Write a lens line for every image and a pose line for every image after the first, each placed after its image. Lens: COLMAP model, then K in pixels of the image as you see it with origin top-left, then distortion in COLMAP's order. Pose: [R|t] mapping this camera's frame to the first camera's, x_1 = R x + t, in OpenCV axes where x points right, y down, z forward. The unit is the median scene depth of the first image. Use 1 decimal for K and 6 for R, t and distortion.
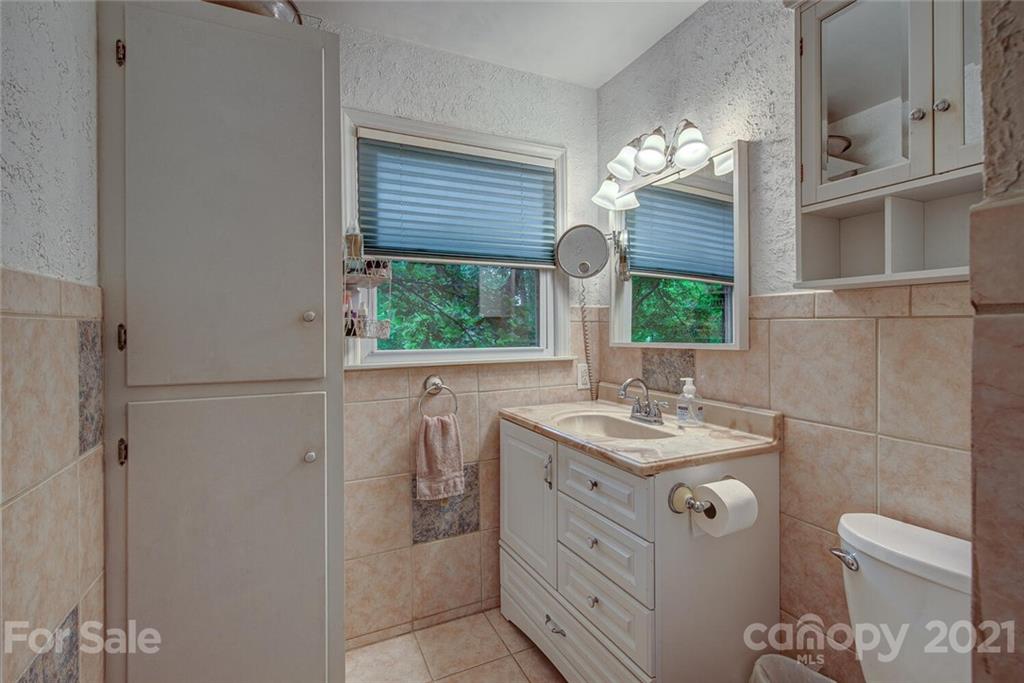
lens RADIAL K [[473.4, 0, 515.9], [0, 473.4, 347.5], [0, 0, 1]] dist [-0.000180, -0.000526]
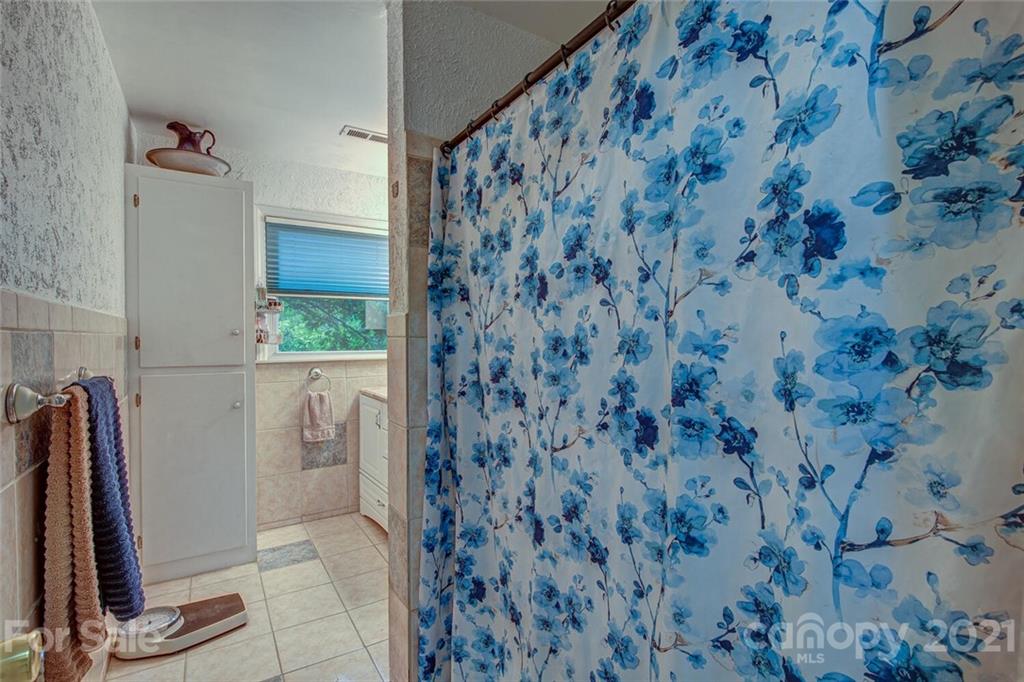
lens RADIAL K [[475.3, 0, 514.5], [0, 475.3, 358.4], [0, 0, 1]] dist [-0.000419, -0.000064]
pose [[0.990789, -0.001576, 0.135408, 0.291715], [0.000935, 0.999988, 0.004797, 0.021583], [-0.135414, -0.004626, 0.990778, -0.735185]]
